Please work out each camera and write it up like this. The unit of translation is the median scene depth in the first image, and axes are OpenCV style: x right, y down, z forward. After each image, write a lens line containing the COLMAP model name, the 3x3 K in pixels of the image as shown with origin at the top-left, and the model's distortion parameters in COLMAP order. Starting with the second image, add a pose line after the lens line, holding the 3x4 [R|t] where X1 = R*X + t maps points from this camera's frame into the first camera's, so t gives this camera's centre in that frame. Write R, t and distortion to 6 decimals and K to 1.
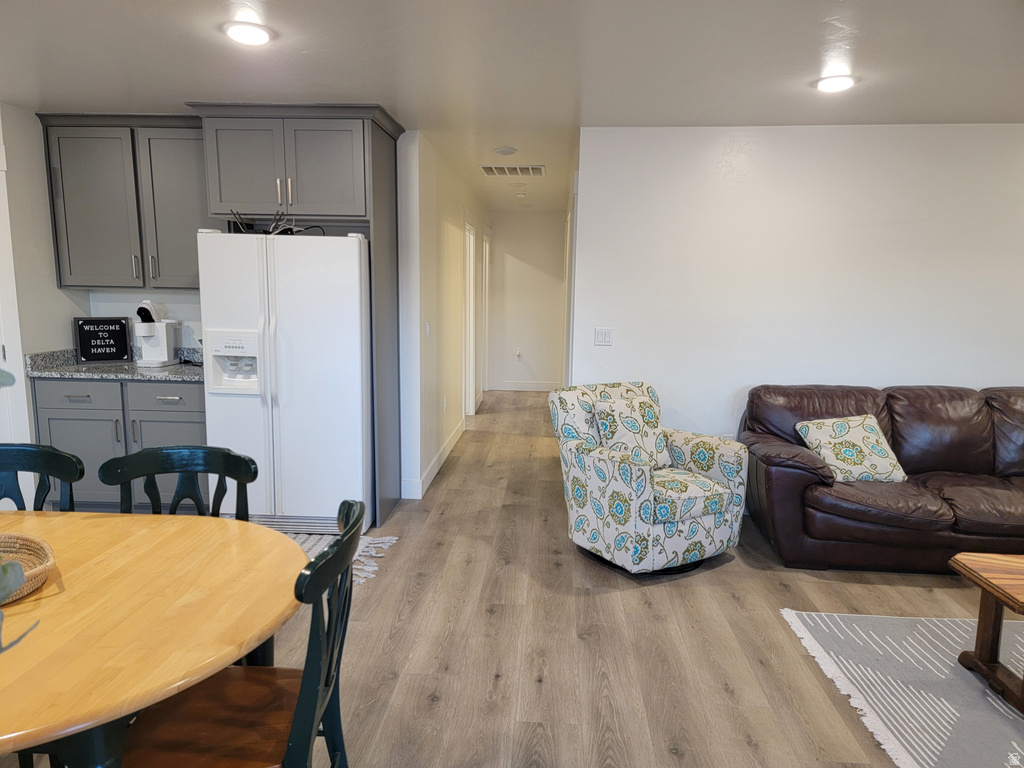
lens RADIAL K [[704.8, 0, 509.8], [0, 704.8, 394.4], [0, 0, 1]] dist [0.075407, -0.053418]
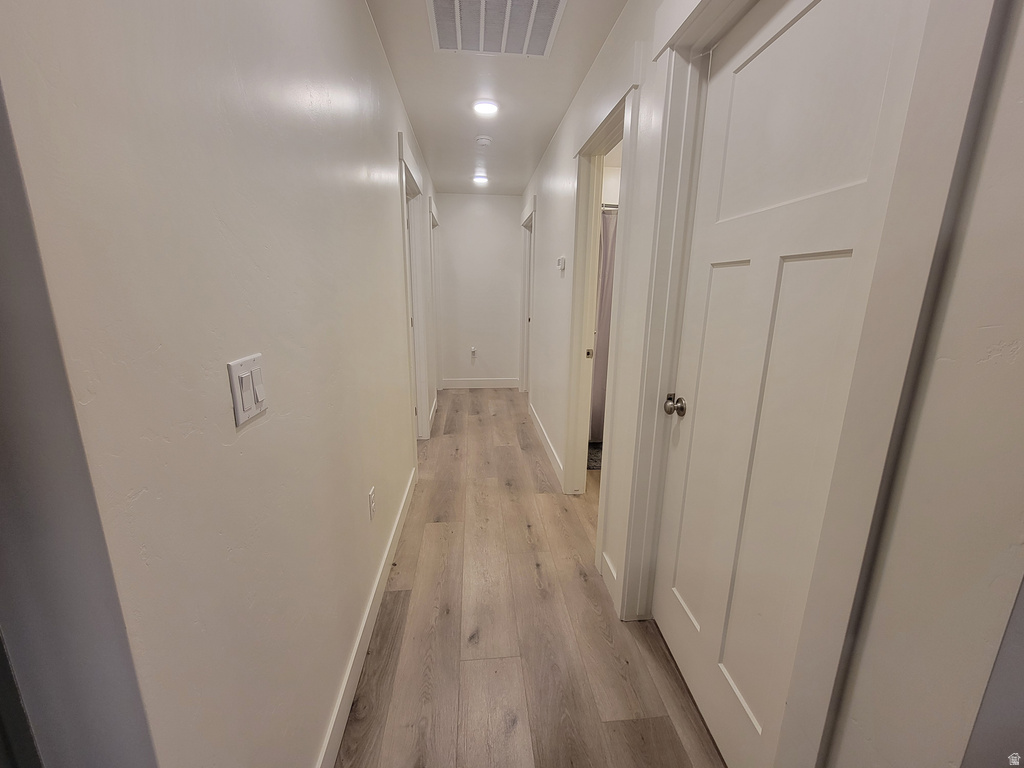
lens RADIAL K [[419.5, 0, 515.4], [0, 419.5, 385.4], [0, 0, 1]] dist [-0.007030, 0.003120]
pose [[0.986338, -0.033013, 0.161391, -0.061203], [0.021200, 0.997005, 0.074378, -0.135775], [-0.163363, -0.069940, 0.984084, 1.101777]]
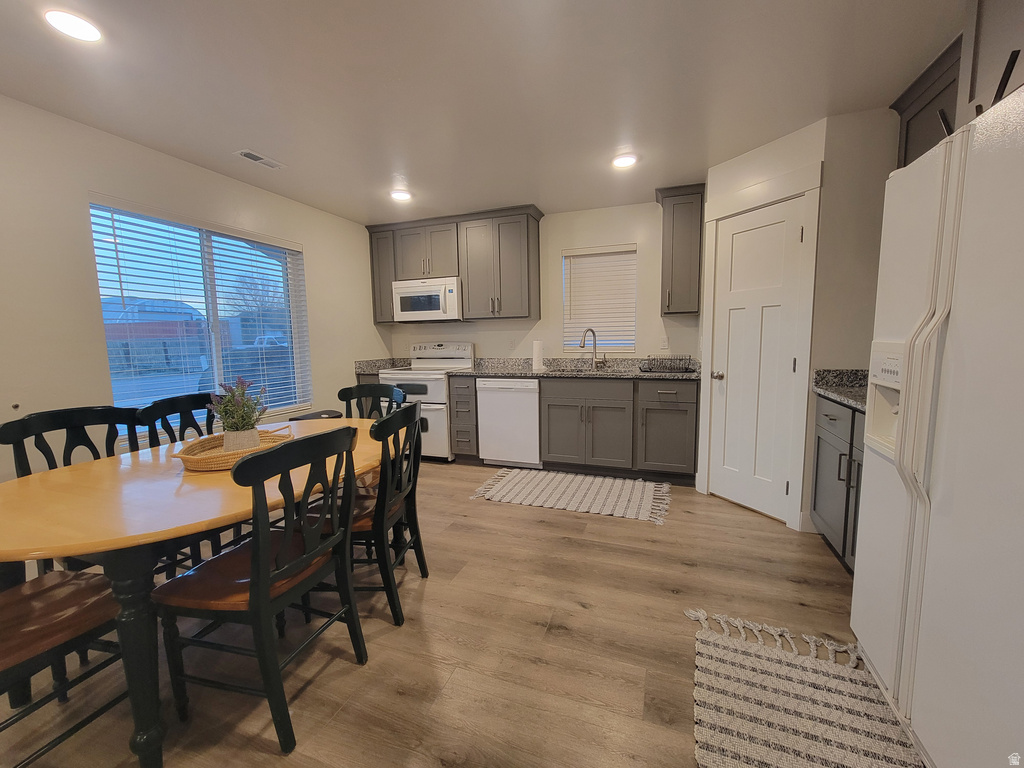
lens RADIAL K [[419.5, 0, 516.2], [0, 419.5, 384.0], [0, 0, 1]] dist [-0.007030, 0.003120]
pose [[-0.279167, 0.094928, -0.955539, 0.007471], [-0.136890, 0.981004, 0.137451, -0.065053], [0.950435, 0.169176, -0.260870, 0.843905]]
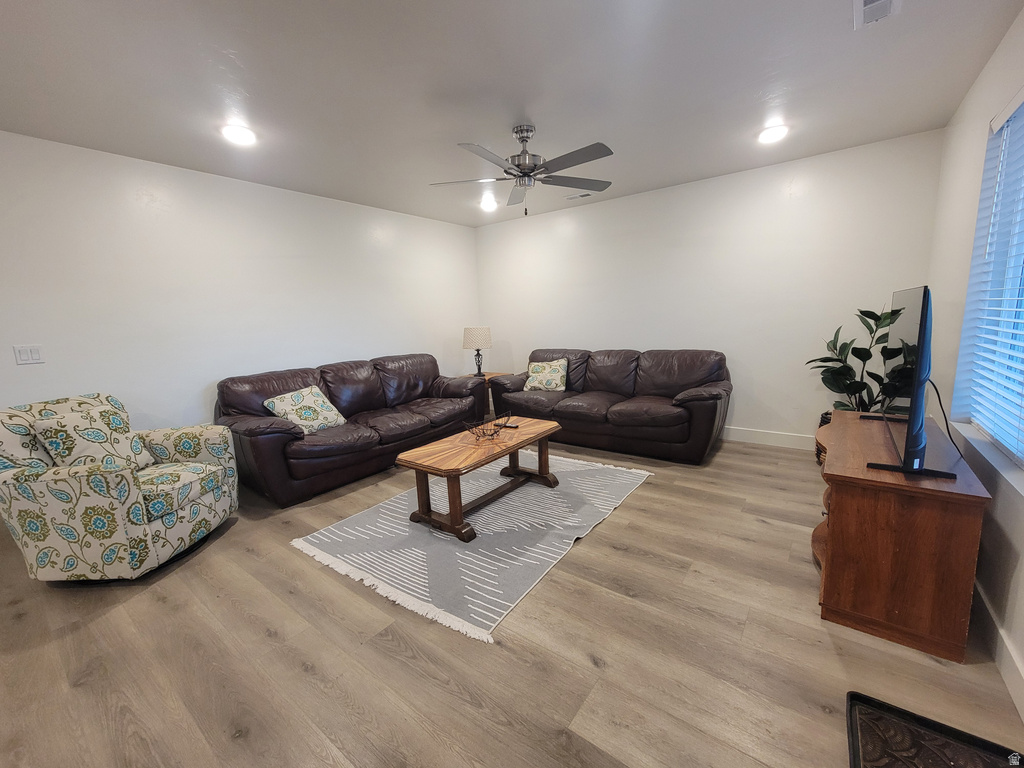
lens RADIAL K [[419.5, 0, 515.8], [0, 419.5, 384.0], [0, 0, 1]] dist [-0.007030, 0.003120]
pose [[0.547210, -0.169920, 0.819566, 0.029815], [0.175455, 0.980708, 0.086181, 0.025898], [-0.818399, 0.096638, 0.566467, 0.189557]]
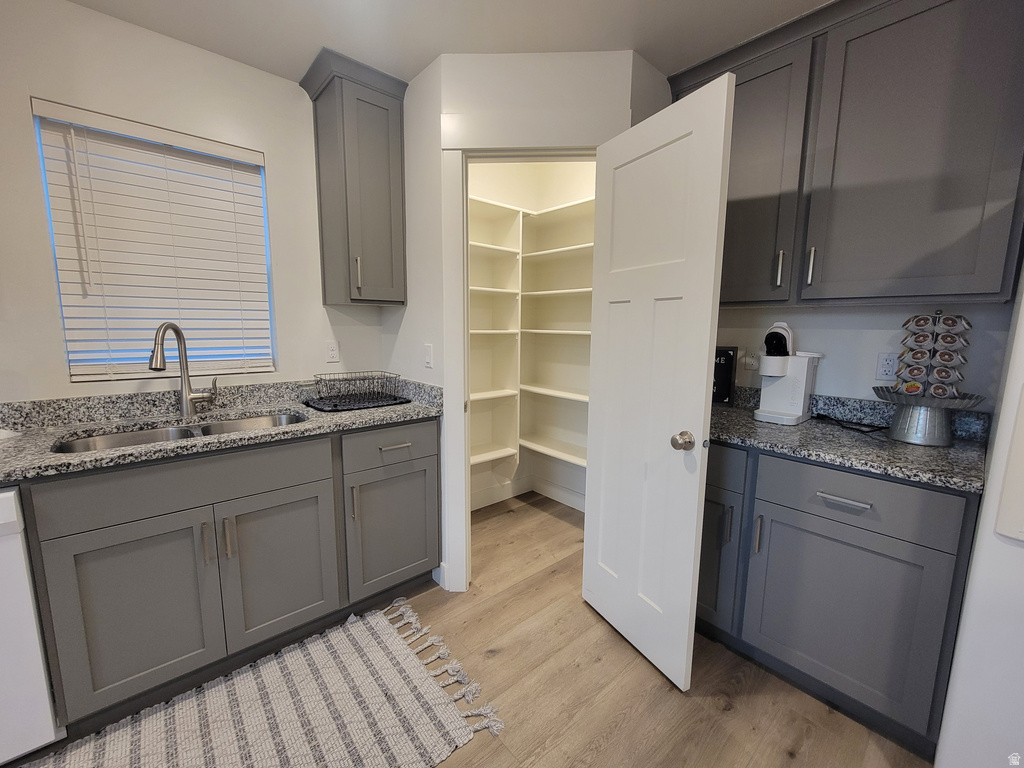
lens RADIAL K [[419.5, 0, 516.1], [0, 419.5, 383.4], [0, 0, 1]] dist [-0.007030, 0.003120]
pose [[0.712960, 0.090643, -0.695321, -0.487711], [-0.108755, 0.993905, 0.018053, -0.066406], [0.692719, 0.062749, 0.718473, 0.665293]]
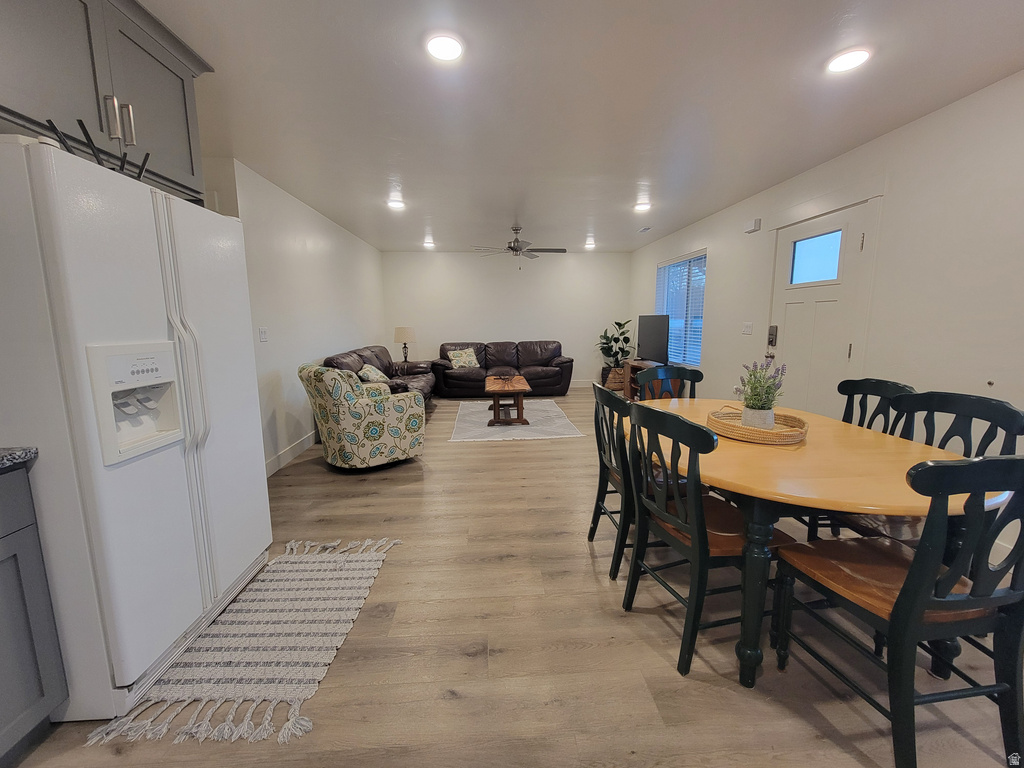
lens RADIAL K [[419.5, 0, 517.2], [0, 419.5, 382.8], [0, 0, 1]] dist [-0.007030, 0.003120]
pose [[-0.130926, -0.161061, 0.978222, -0.796274], [0.156148, 0.971049, 0.180779, -0.074523], [-0.979018, 0.176416, -0.101986, 0.767783]]
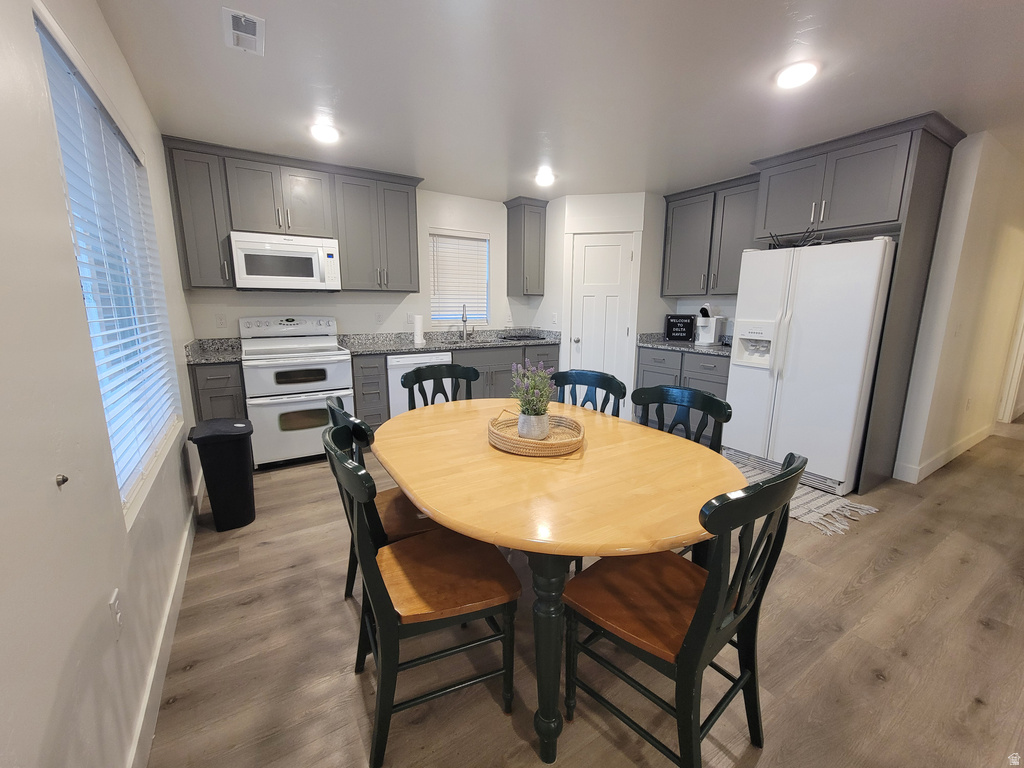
lens RADIAL K [[419.5, 0, 515.9], [0, 419.5, 383.7], [0, 0, 1]] dist [-0.007030, 0.003120]
pose [[0.589859, 0.138831, -0.795482, 0.001435], [-0.122883, 0.989069, 0.081498, 0.023671], [0.798102, 0.049679, 0.600471, 0.146998]]
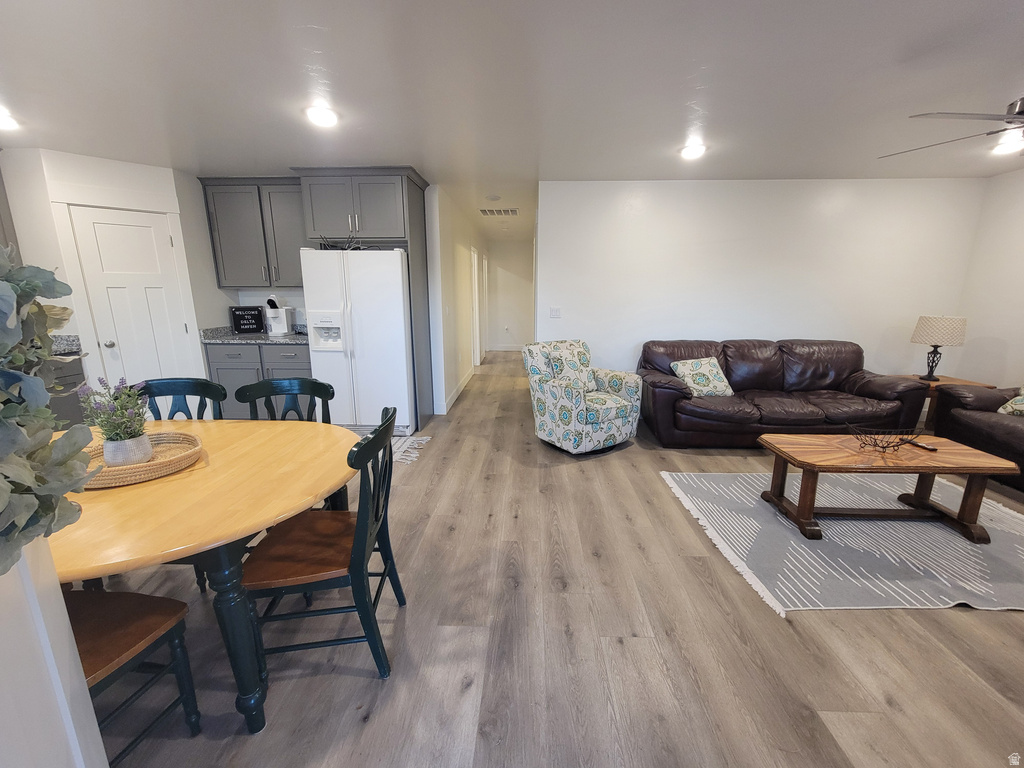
lens RADIAL K [[419.5, 0, 516.8], [0, 419.5, 383.0], [0, 0, 1]] dist [-0.007030, 0.003120]
pose [[0.999415, -0.019519, 0.028067, 0.015691], [0.017704, 0.997823, 0.063521, 0.020406], [-0.029245, -0.062987, 0.997586, 0.033995]]
